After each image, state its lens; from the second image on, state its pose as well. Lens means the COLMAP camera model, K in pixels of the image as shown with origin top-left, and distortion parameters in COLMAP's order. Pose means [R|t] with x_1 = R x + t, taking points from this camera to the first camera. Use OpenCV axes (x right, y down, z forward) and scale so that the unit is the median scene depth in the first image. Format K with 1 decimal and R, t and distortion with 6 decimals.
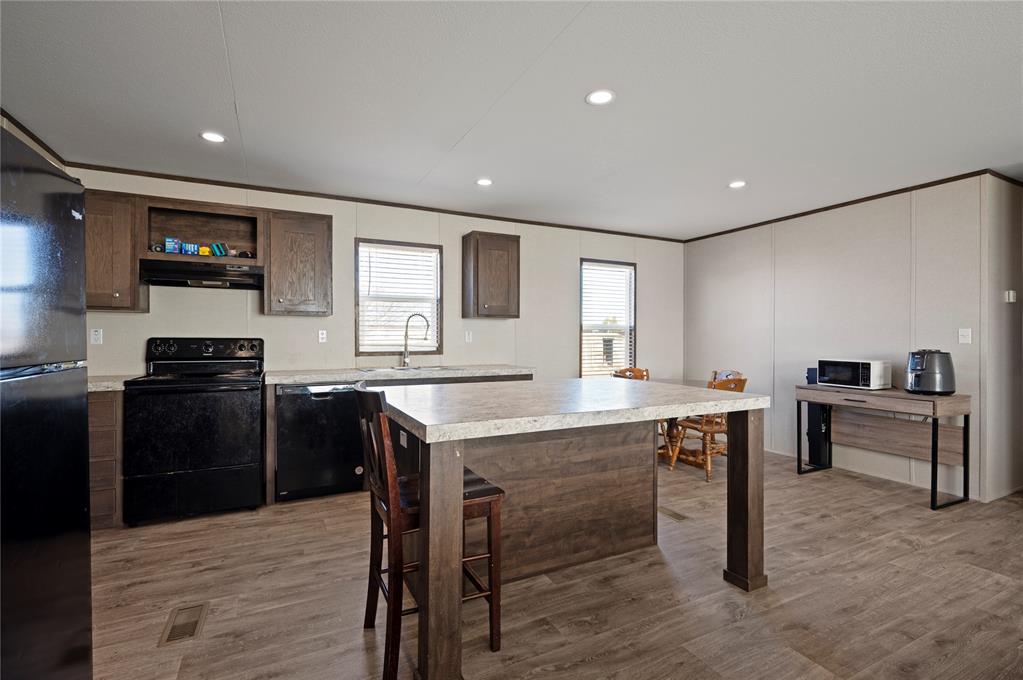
lens RADIAL K [[465.1, 0, 513.4], [0, 465.1, 348.3], [0, 0, 1]] dist [-0.003635, -0.001868]
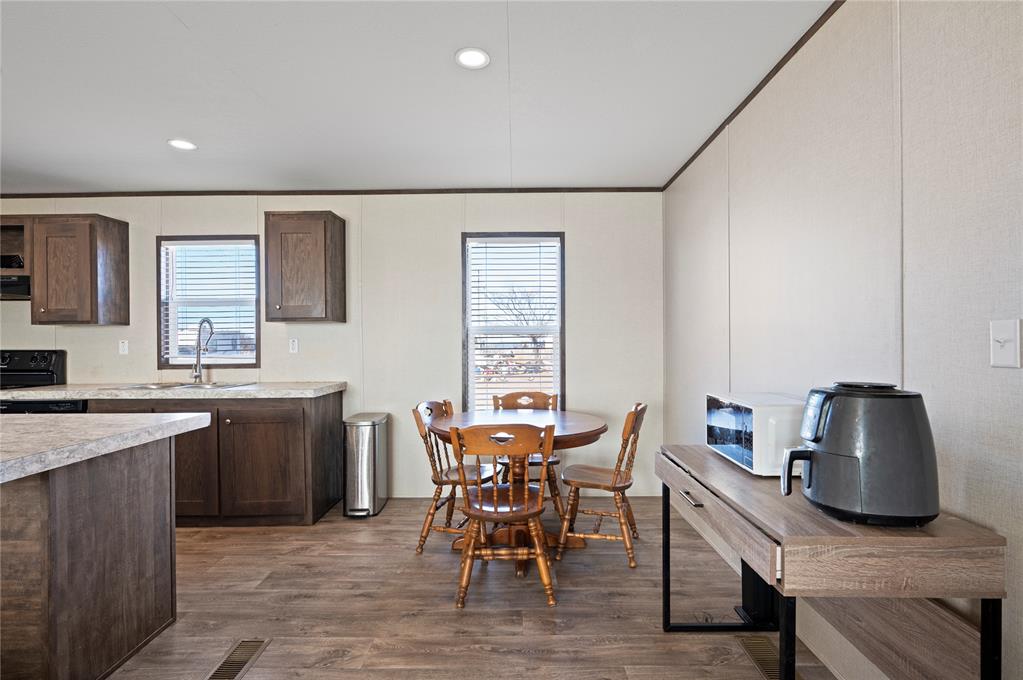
lens RADIAL K [[499.6, 0, 513.5], [0, 499.6, 341.4], [0, 0, 1]] dist [-0.000845, -0.000376]
pose [[0.894336, -0.008961, -0.447306, 0.389786], [-0.001839, 0.999717, -0.023705, -0.008571], [0.447392, 0.022023, 0.894067, 0.256050]]
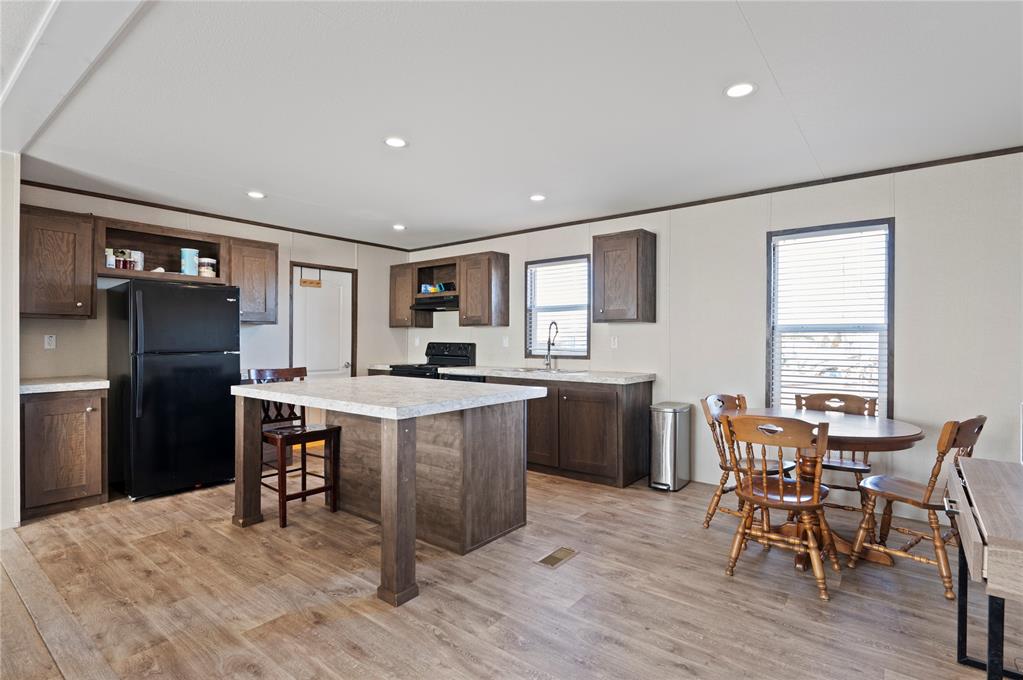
lens RADIAL K [[499.6, 0, 513.6], [0, 499.6, 338.2], [0, 0, 1]] dist [-0.000845, -0.000376]
pose [[0.429401, -0.003895, -0.903106, 0.472771], [-0.024110, 0.999585, -0.015775, -0.007810], [0.902792, 0.028548, 0.429129, 0.230006]]
